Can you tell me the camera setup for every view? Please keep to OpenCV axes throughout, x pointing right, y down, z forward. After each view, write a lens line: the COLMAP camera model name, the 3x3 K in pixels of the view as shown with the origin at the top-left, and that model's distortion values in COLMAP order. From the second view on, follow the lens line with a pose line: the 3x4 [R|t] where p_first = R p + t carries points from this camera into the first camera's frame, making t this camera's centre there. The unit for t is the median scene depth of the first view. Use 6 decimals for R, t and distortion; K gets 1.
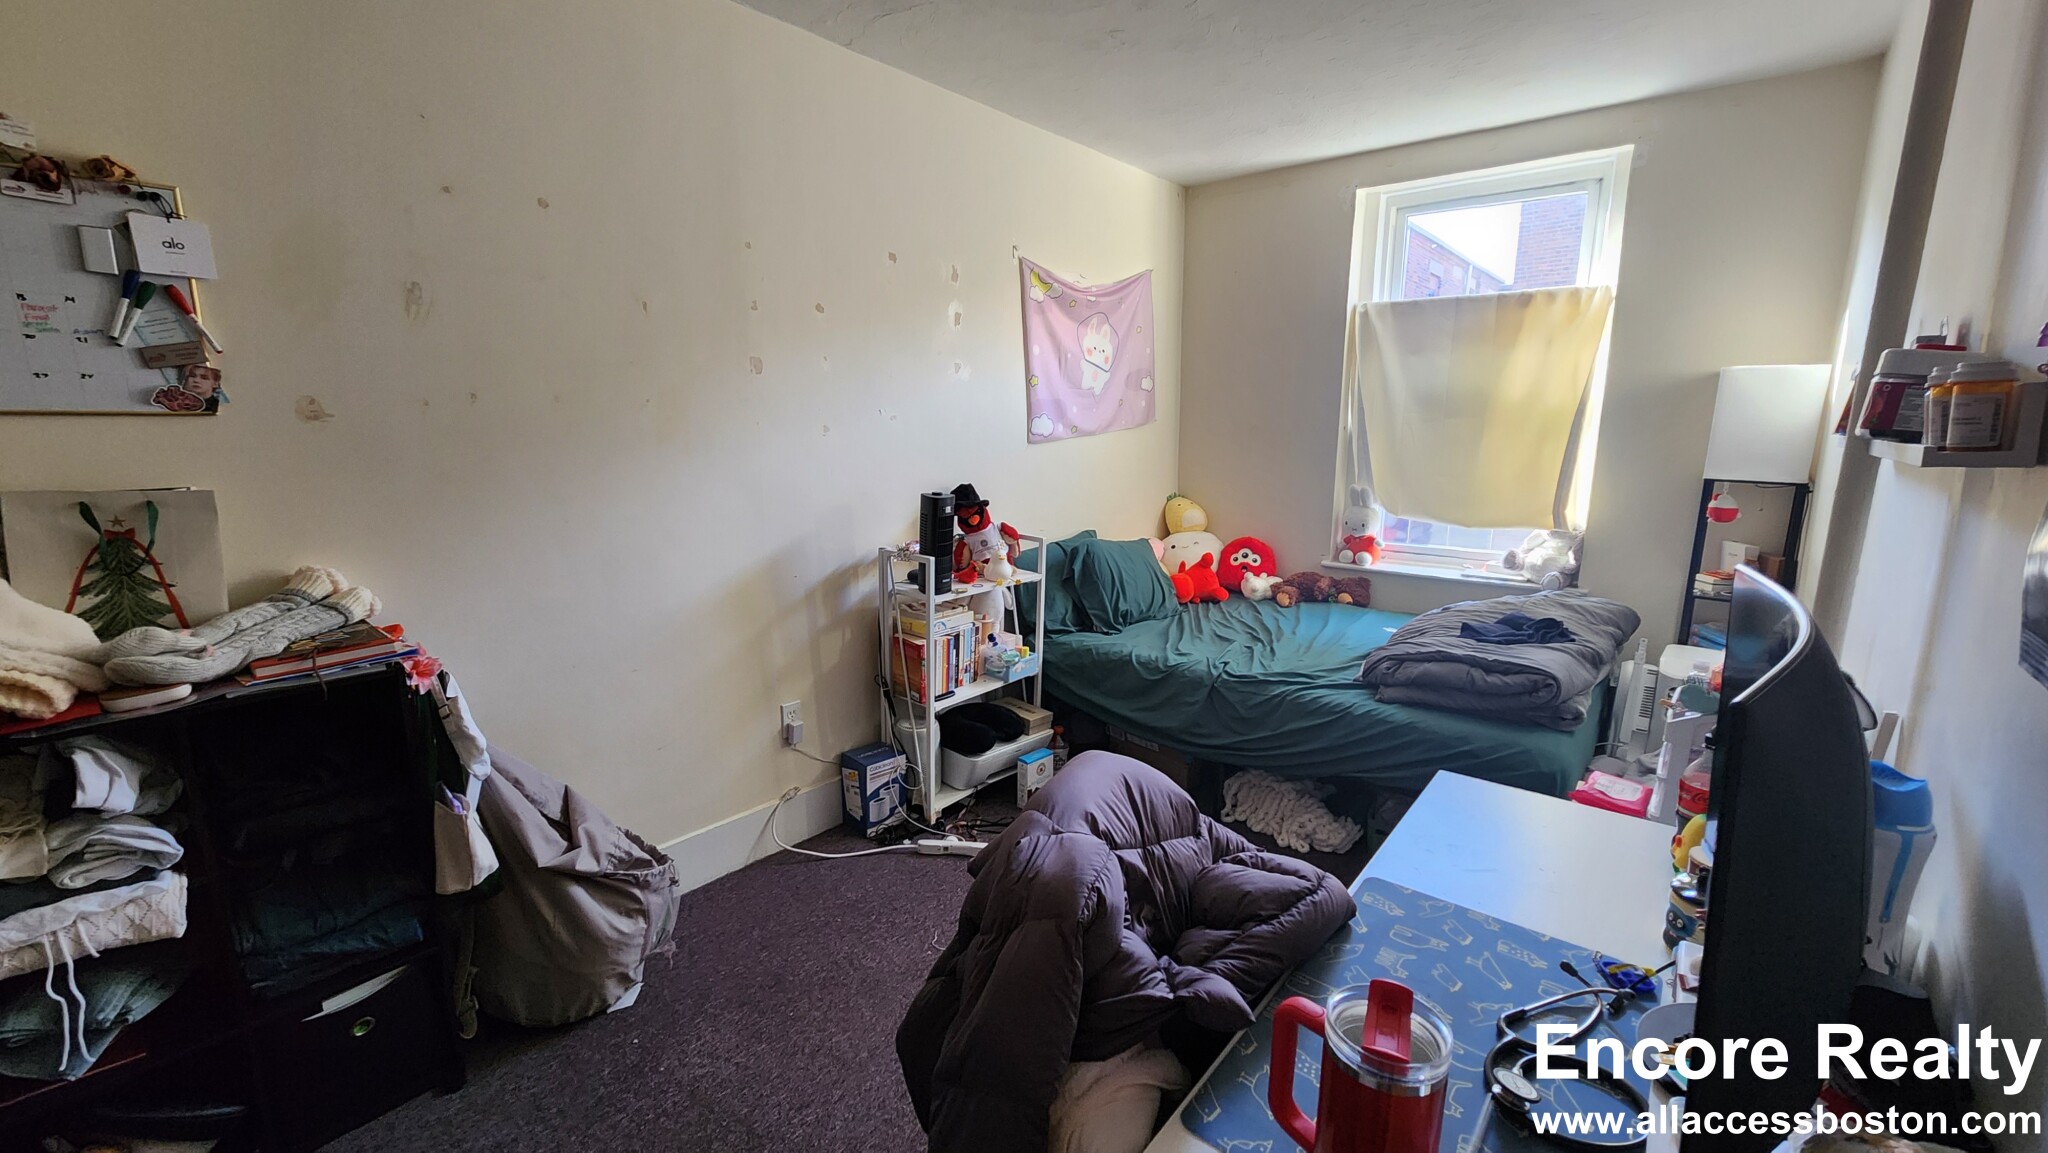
lens RADIAL K [[842.3, 0, 1034.7], [0, 842.3, 576.4], [0, 0, 1]] dist [0.000333, 0.000482]
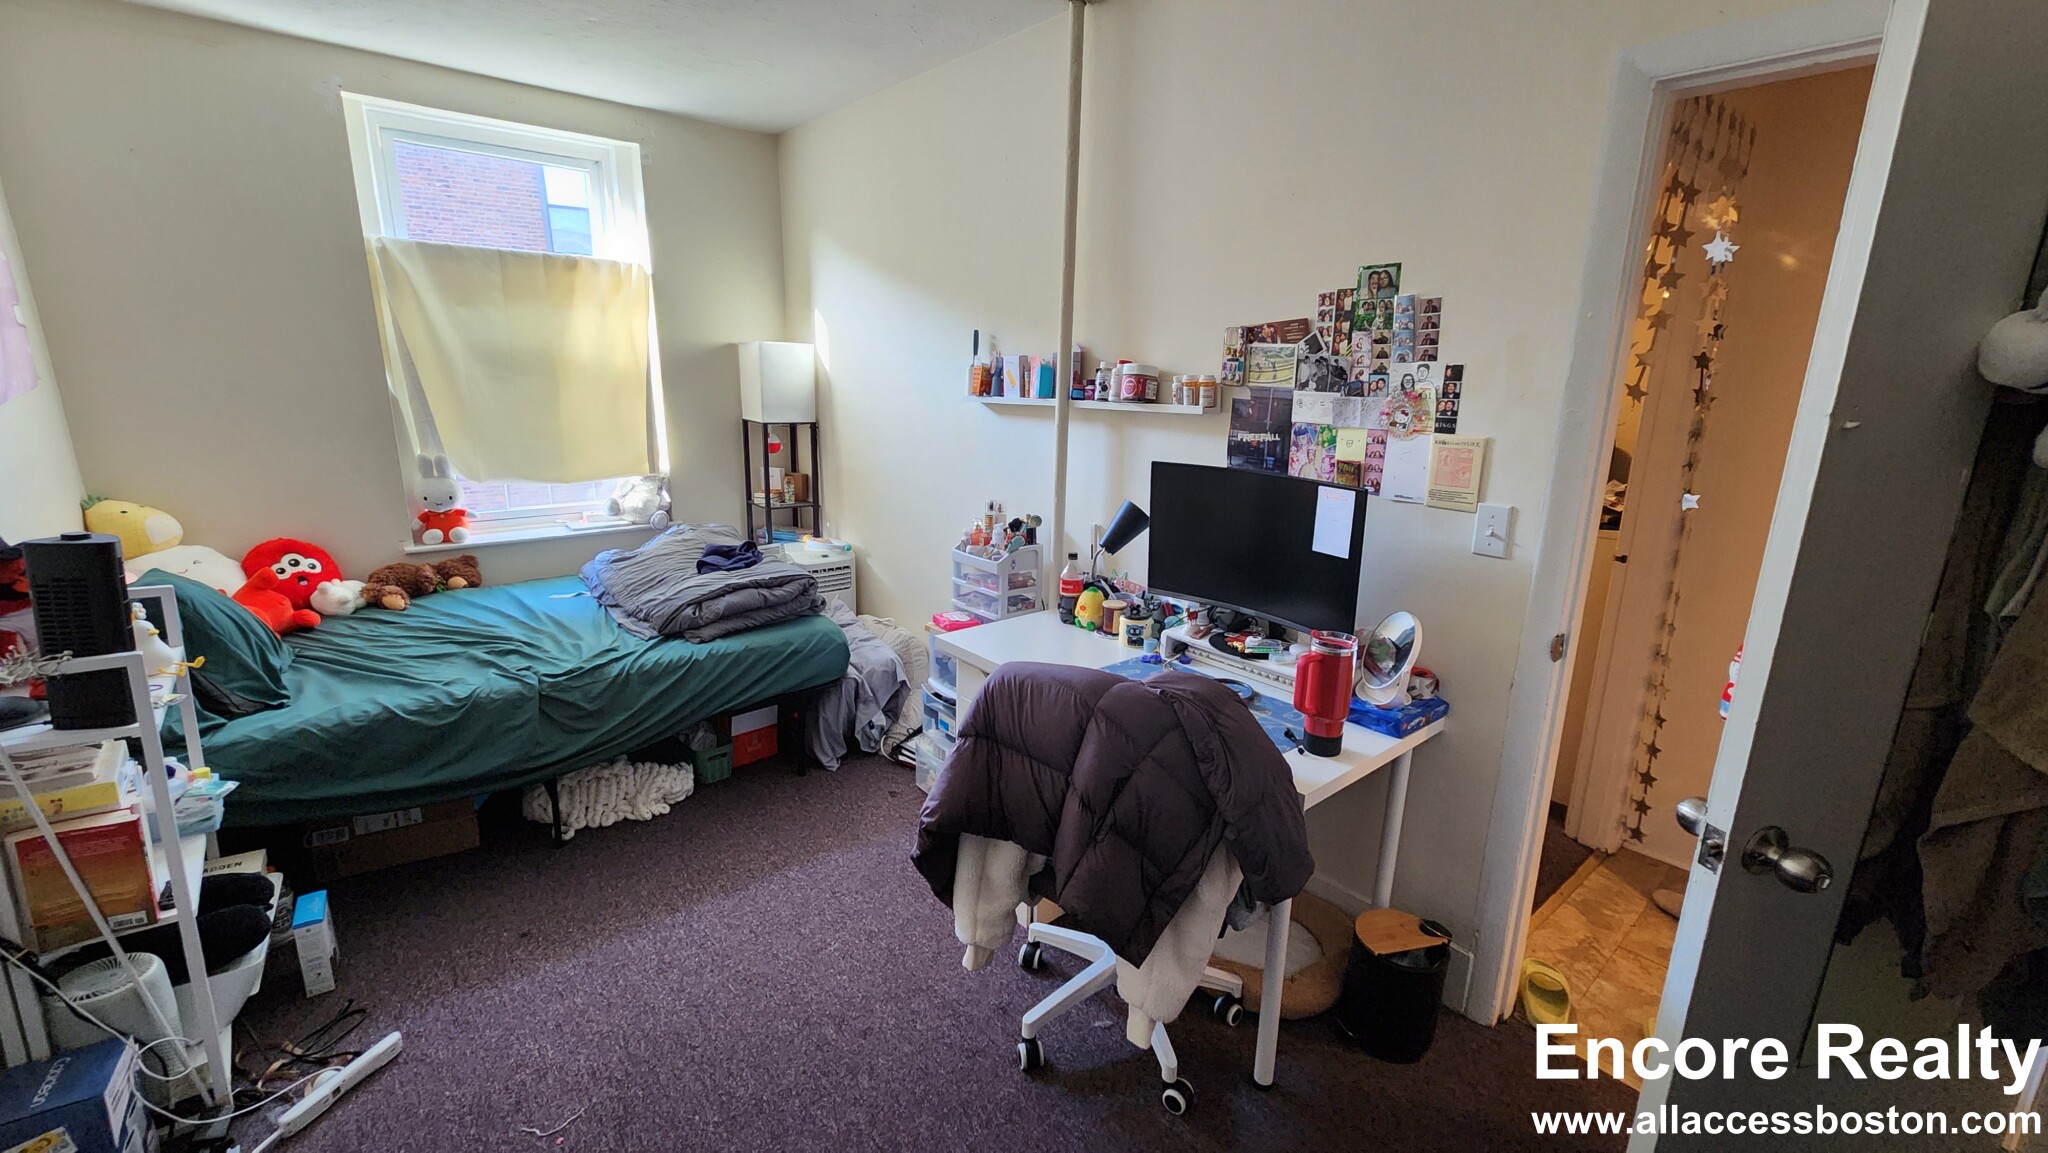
lens RADIAL K [[842.3, 0, 1034.7], [0, 842.3, 576.4], [0, 0, 1]] dist [0.000333, 0.000482]
pose [[0.166389, -0.232386, 0.958286, -0.429543], [0.166382, 0.964515, 0.205007, -0.068946], [-0.971922, 0.125331, 0.199150, 0.269830]]
